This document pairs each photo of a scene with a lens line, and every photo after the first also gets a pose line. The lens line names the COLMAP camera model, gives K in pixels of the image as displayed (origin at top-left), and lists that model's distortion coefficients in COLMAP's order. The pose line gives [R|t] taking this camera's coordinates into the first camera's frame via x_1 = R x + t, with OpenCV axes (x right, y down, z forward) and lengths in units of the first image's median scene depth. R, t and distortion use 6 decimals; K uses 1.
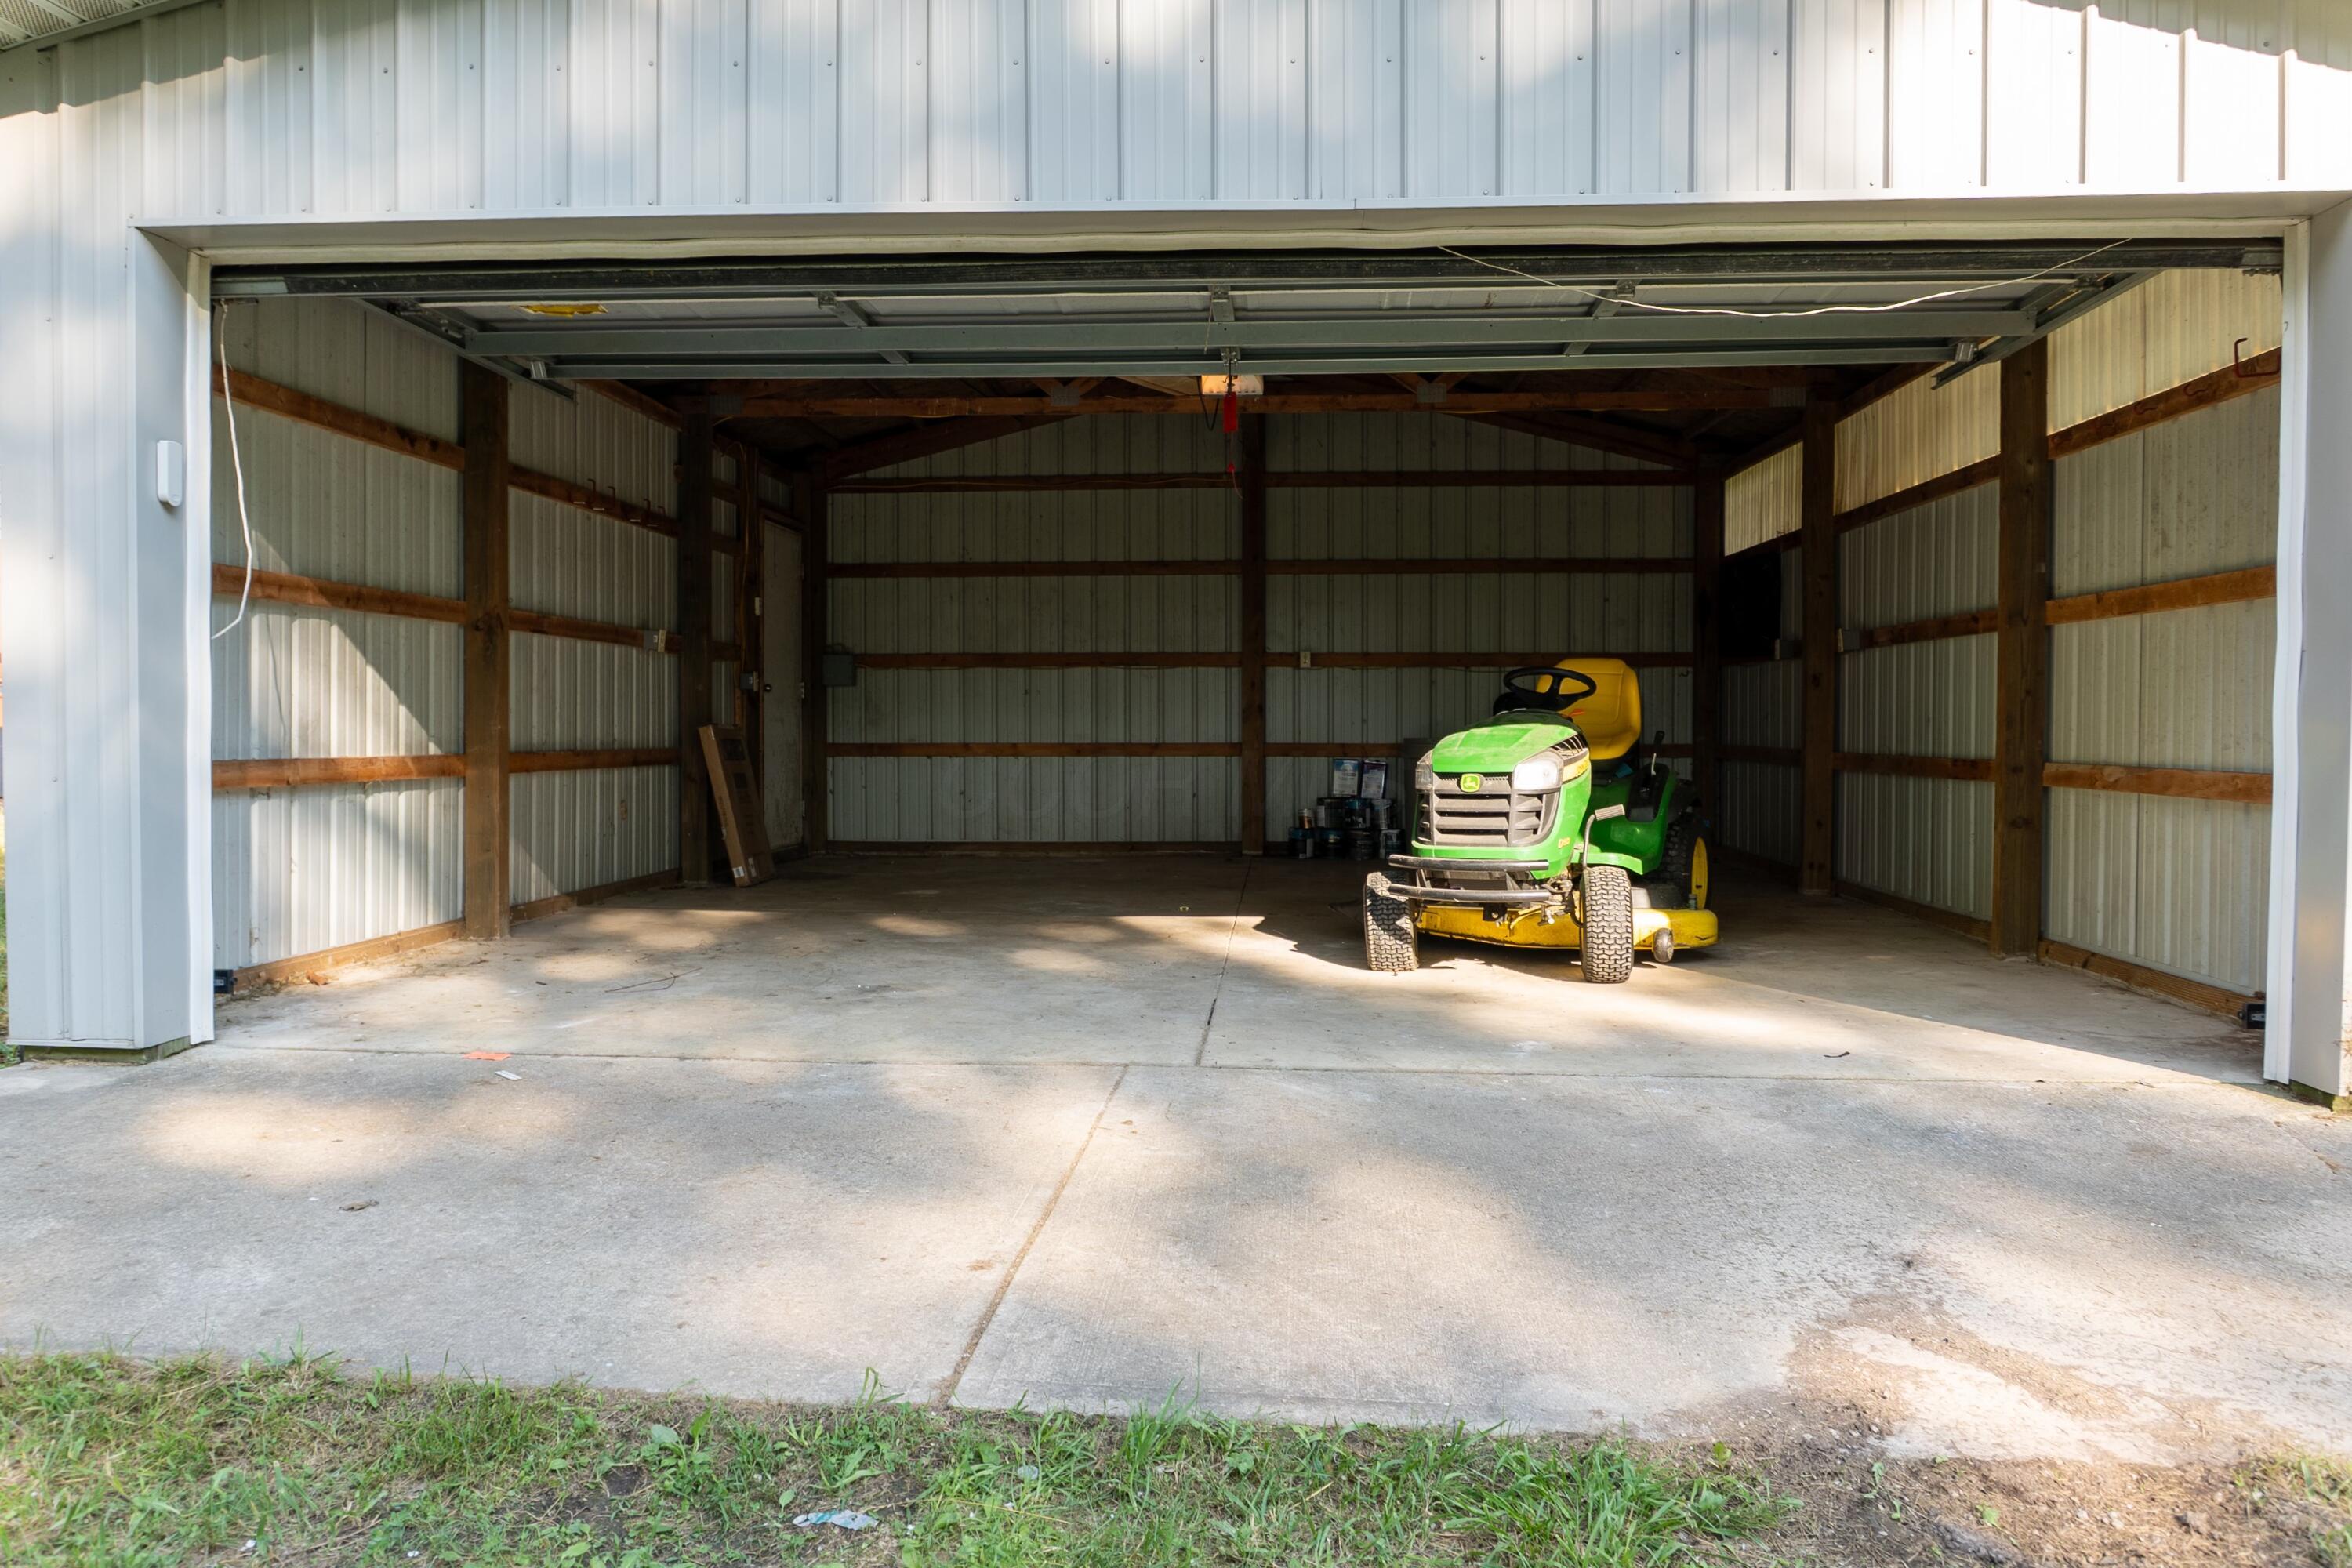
lens RADIAL K [[1681.1, 0, 1176.0], [0, 1681.1, 784.0], [0, 0, 1]] dist [-0.030344, 0.000439]
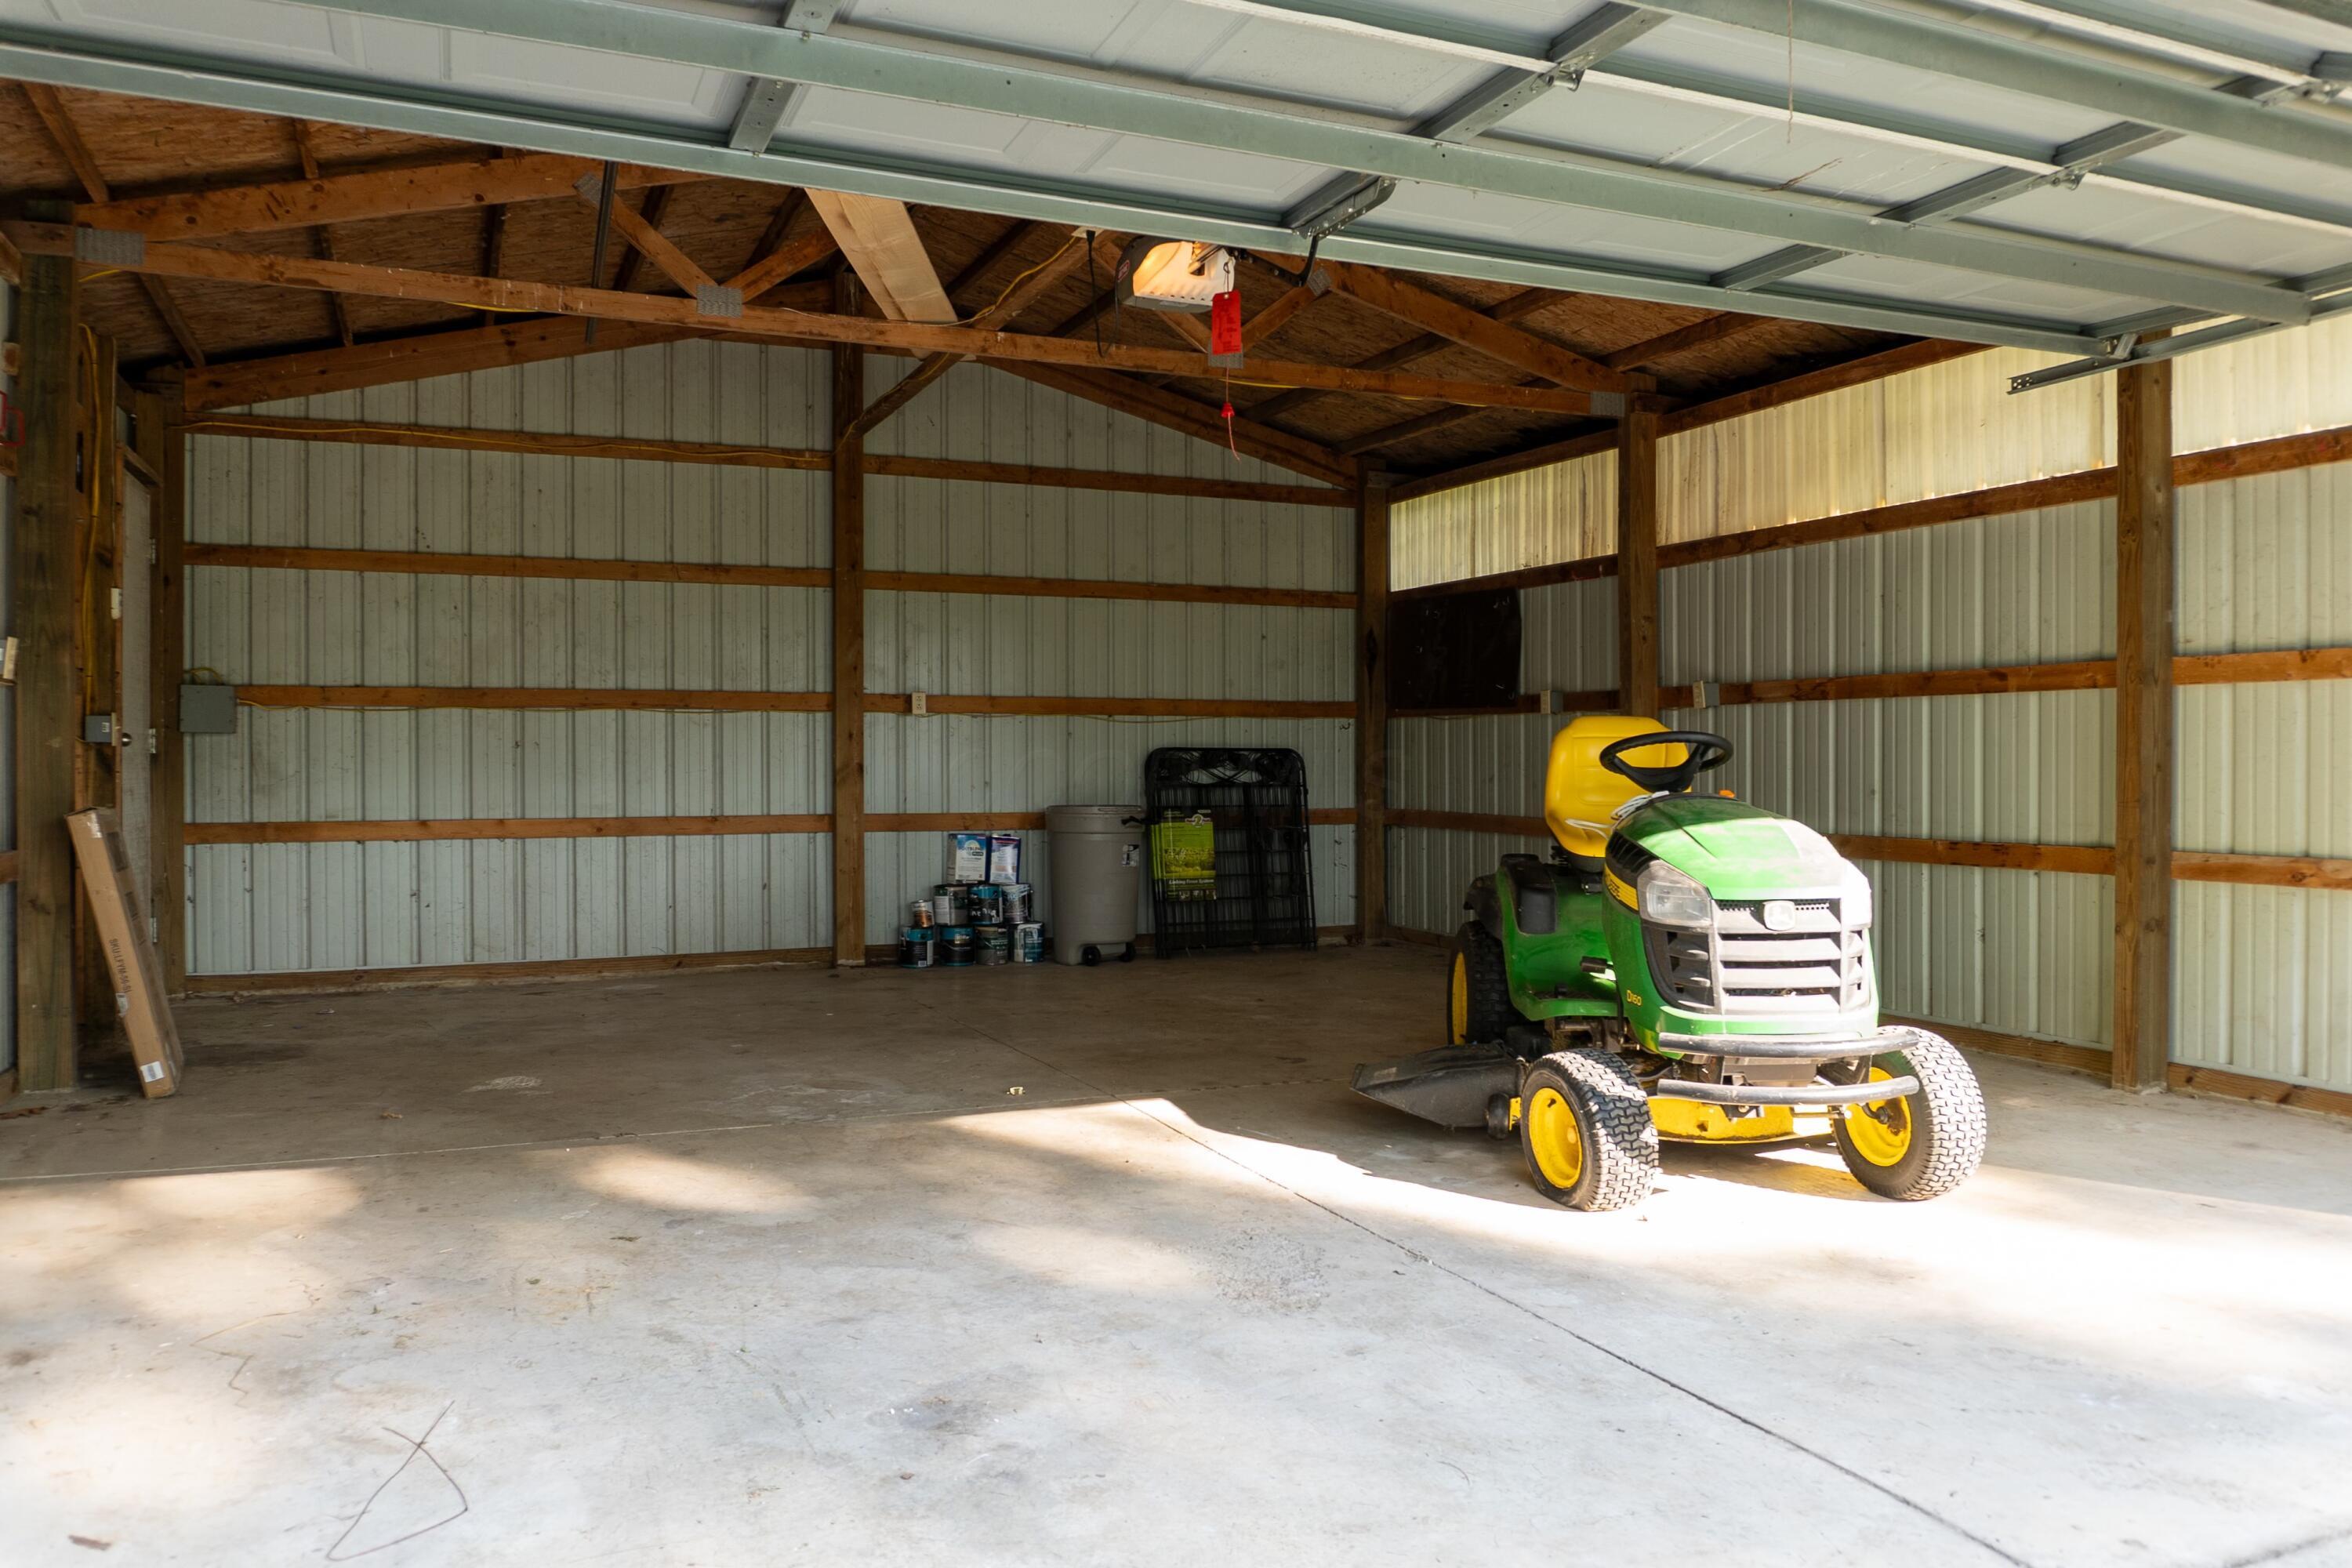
lens RADIAL K [[1681.1, 0, 1176.0], [0, 1681.1, 784.0], [0, 0, 1]] dist [-0.030344, 0.000439]
pose [[0.889053, -0.006972, 0.457750, -0.164718], [0.016744, 0.999710, -0.017294, -0.022466], [-0.457497, 0.023040, 0.888913, 0.271504]]
